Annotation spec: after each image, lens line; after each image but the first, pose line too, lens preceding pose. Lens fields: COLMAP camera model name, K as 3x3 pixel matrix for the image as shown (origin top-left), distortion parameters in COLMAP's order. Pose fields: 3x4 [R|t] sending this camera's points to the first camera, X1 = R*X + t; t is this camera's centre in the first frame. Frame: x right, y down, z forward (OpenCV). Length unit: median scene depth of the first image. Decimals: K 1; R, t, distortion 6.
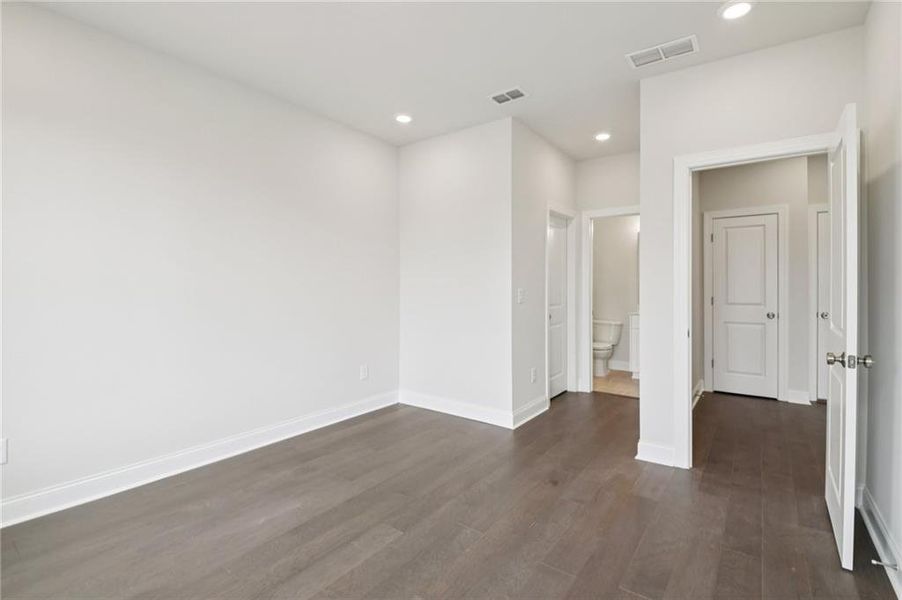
lens RADIAL K [[388.9, 0, 454.4], [0, 388.9, 291.3], [0, 0, 1]] dist [0.029143, -0.025307]
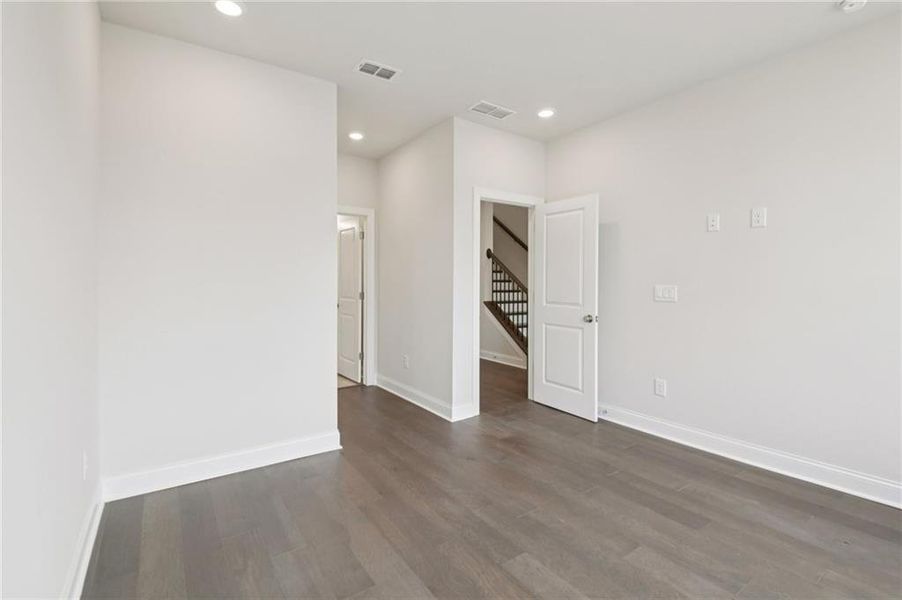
lens RADIAL K [[408.2, 0, 448.4], [0, 408.2, 280.9], [0, 0, 1]] dist [0.022525, -0.000040]
pose [[0.357698, -0.002447, 0.933834, -0.941725], [0.000440, 0.999997, 0.002452, -0.024721], [-0.933837, -0.000466, 0.357698, 0.699700]]
